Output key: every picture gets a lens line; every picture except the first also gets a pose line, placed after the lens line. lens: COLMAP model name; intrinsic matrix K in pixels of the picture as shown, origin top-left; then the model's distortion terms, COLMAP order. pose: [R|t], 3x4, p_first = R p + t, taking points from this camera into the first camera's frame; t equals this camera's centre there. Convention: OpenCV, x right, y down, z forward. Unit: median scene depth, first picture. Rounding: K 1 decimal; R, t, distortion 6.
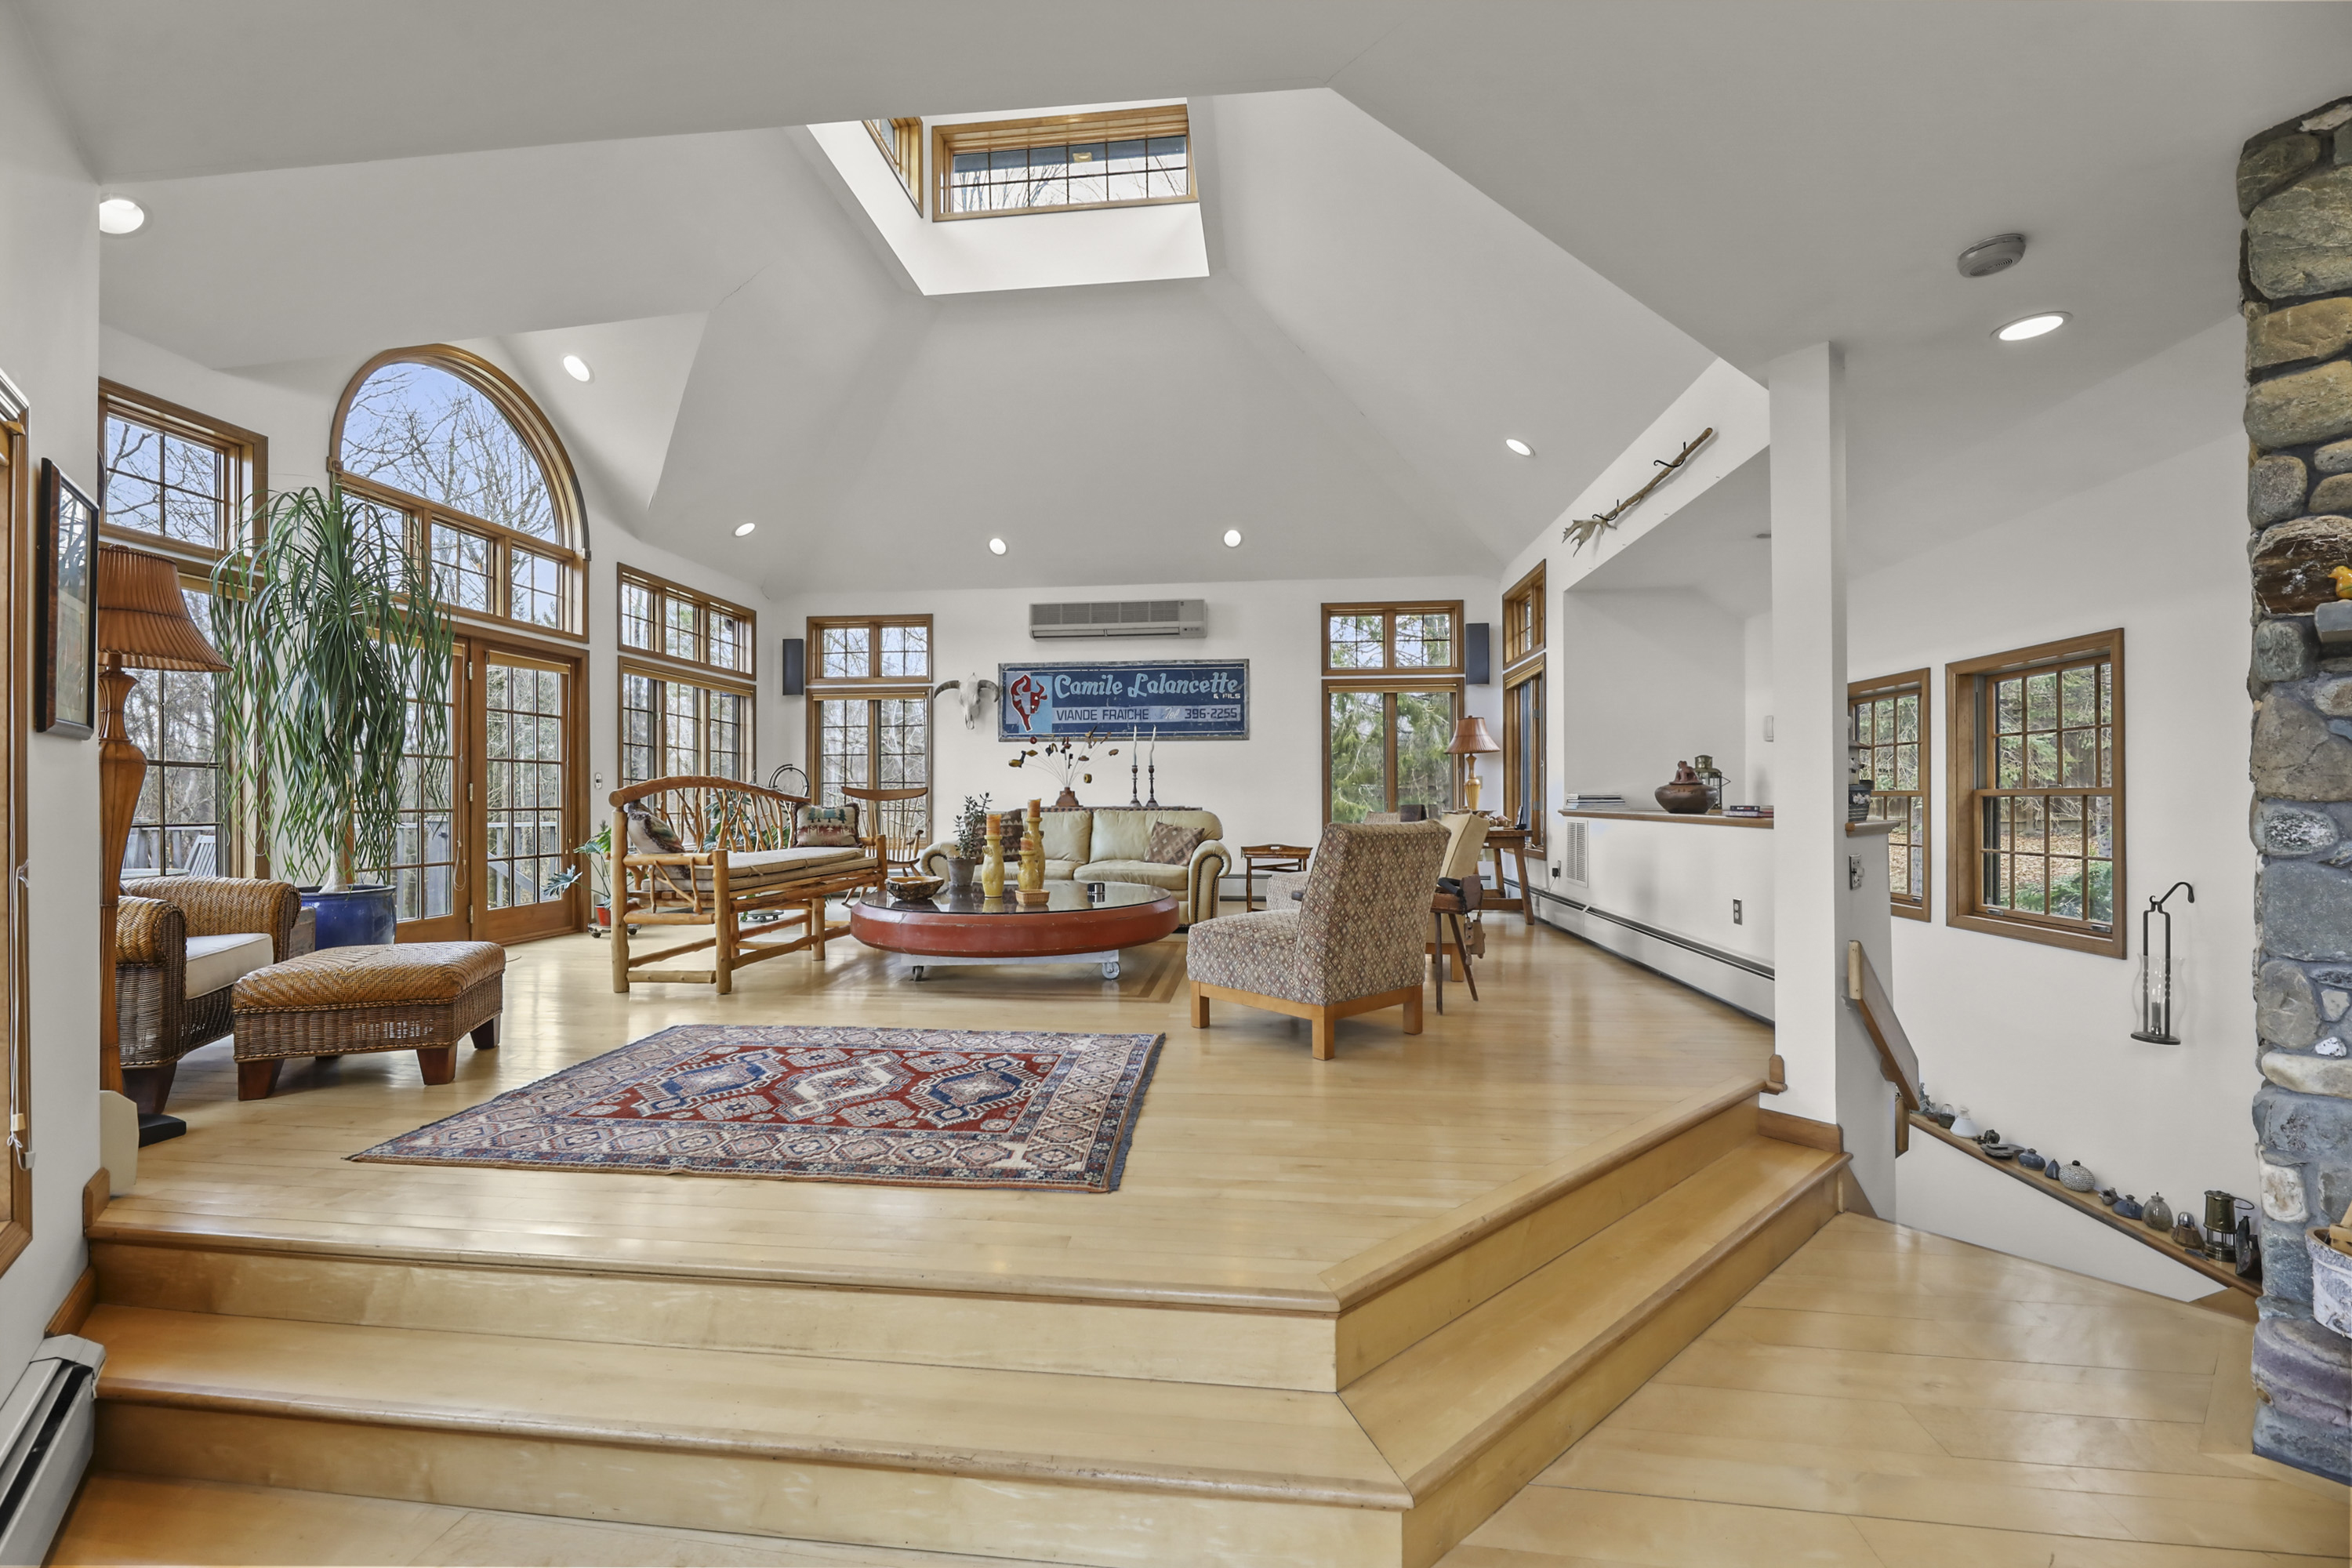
lens RADIAL K [[959.7, 0, 1174.5], [0, 959.7, 784.3], [0, 0, 1]] dist [0.003728, 0.000100]
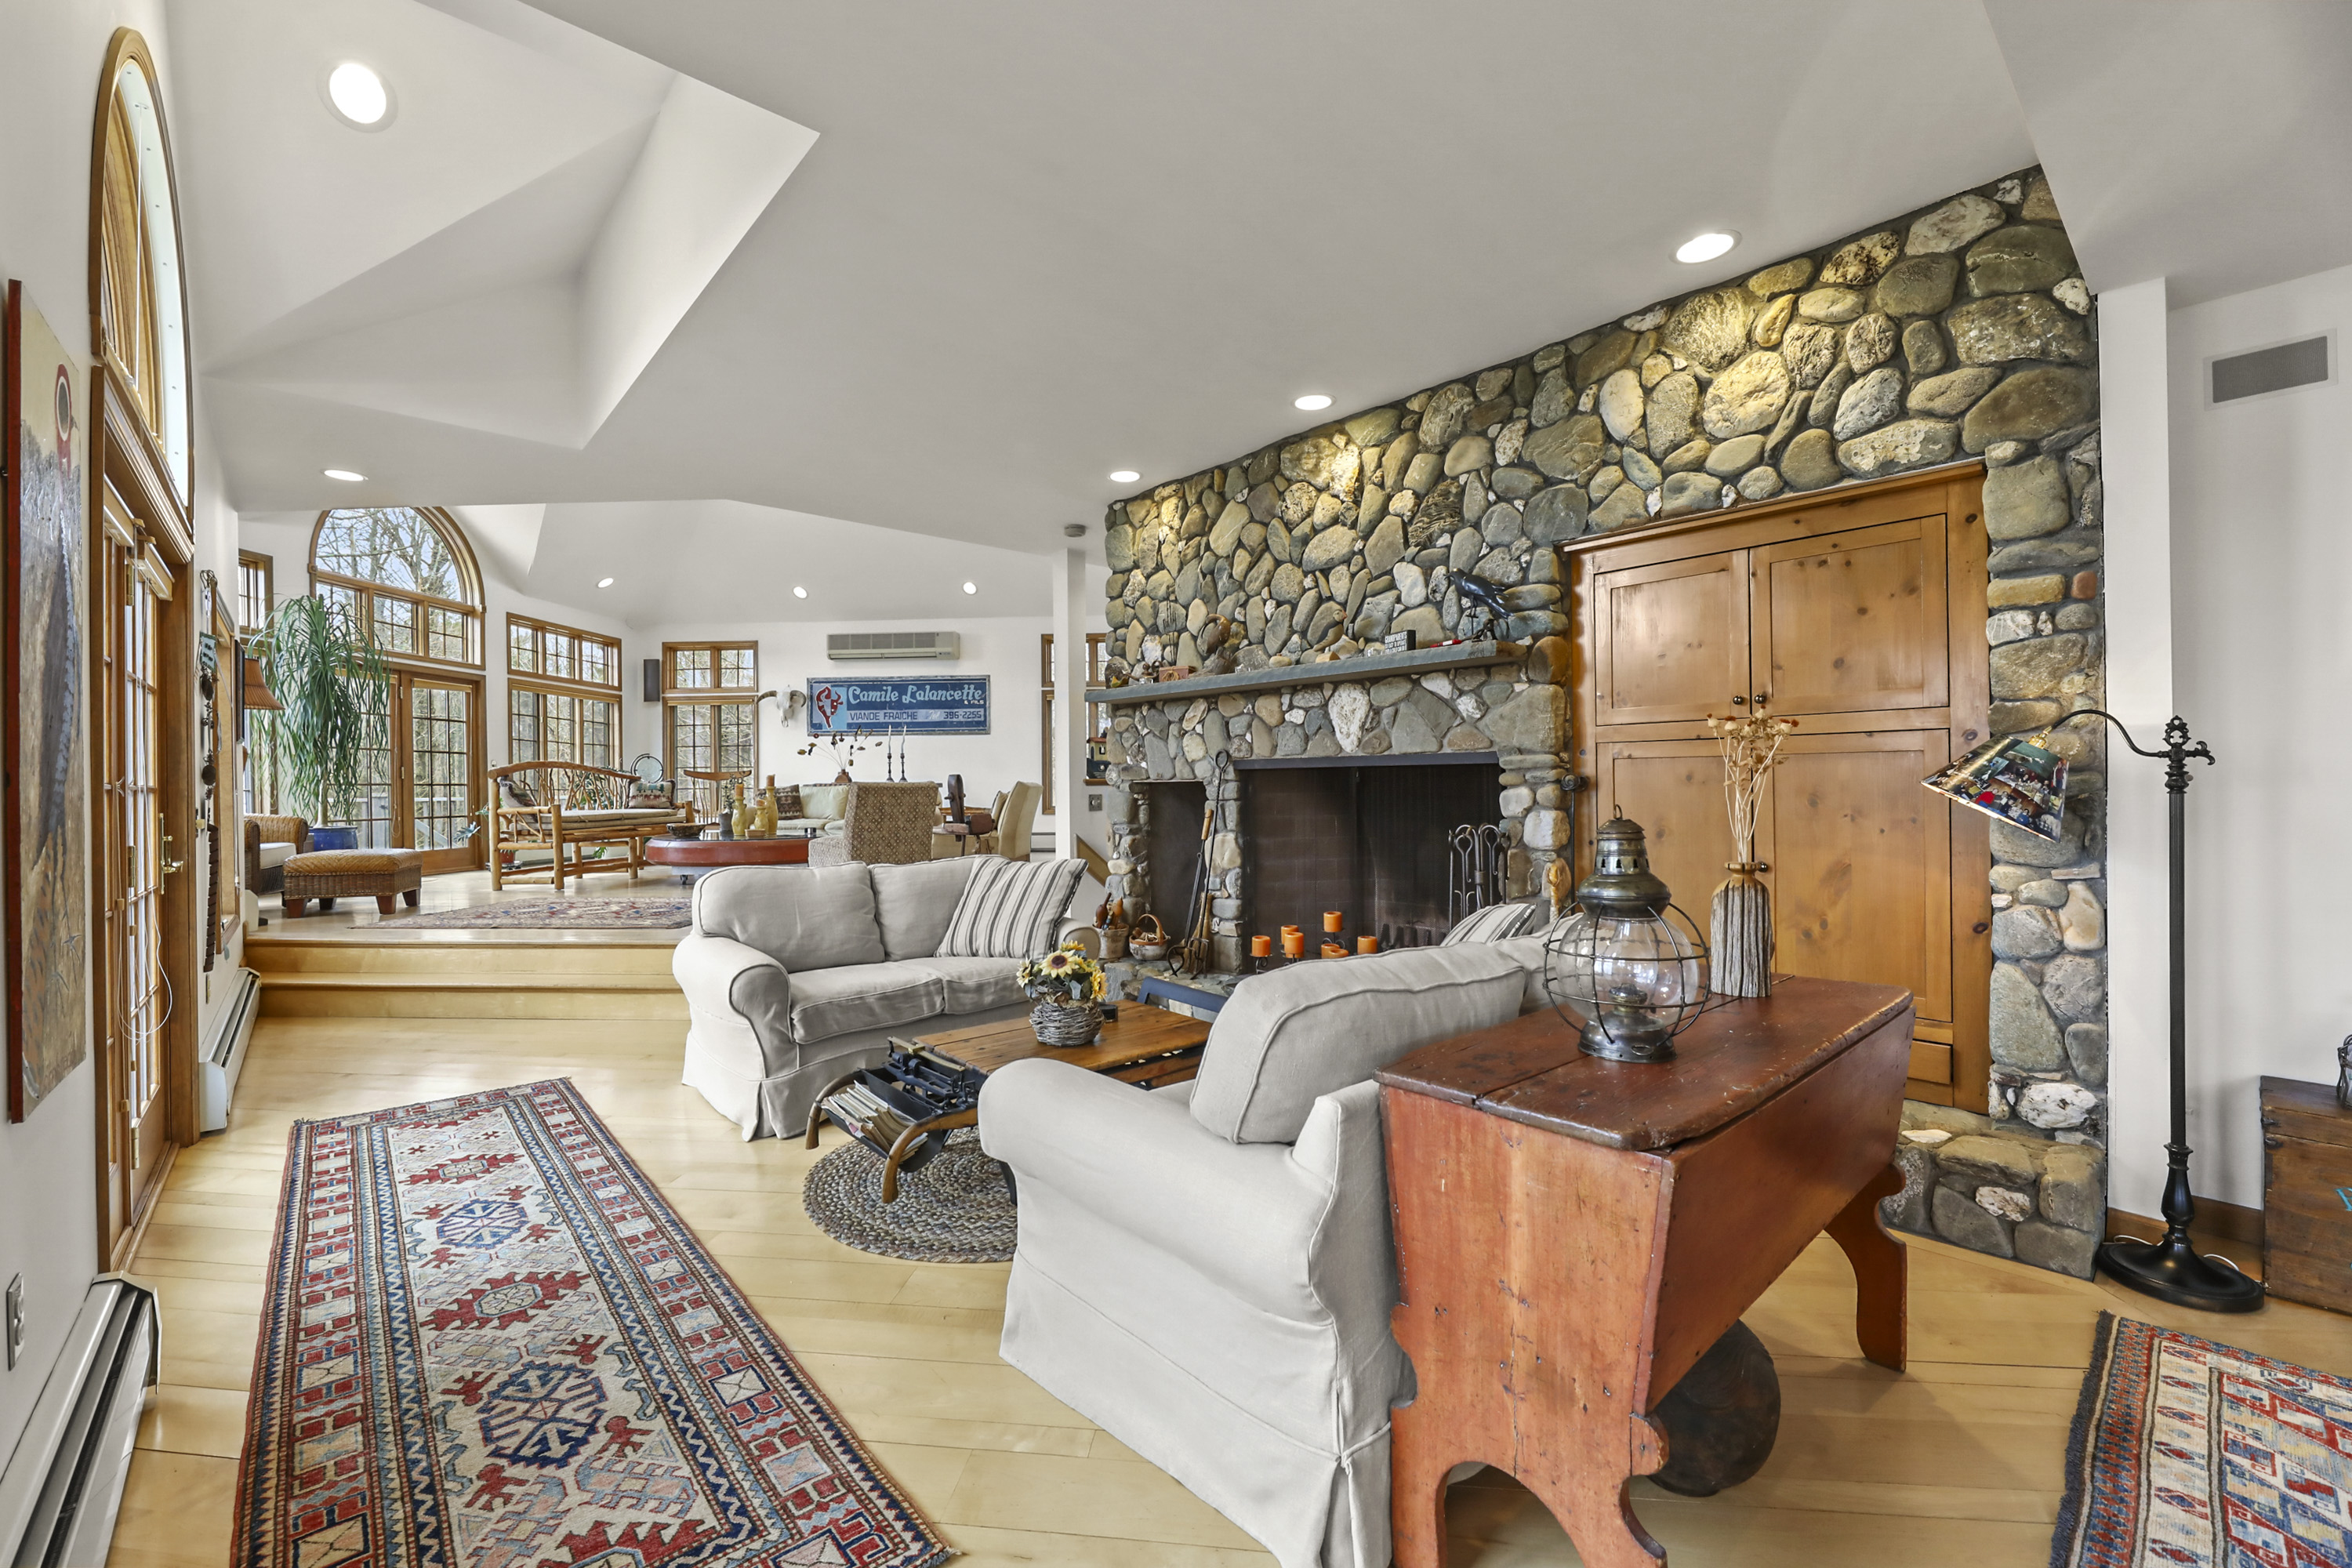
lens RADIAL K [[959.7, 0, 1169.7], [0, 959.7, 782.6], [0, 0, 1]] dist [0.003728, 0.000100]
pose [[0.999204, -0.005061, 0.039568, 0.311183], [0.004651, 0.999935, 0.010440, 0.010450], [-0.039618, -0.010247, 0.999162, -0.421175]]
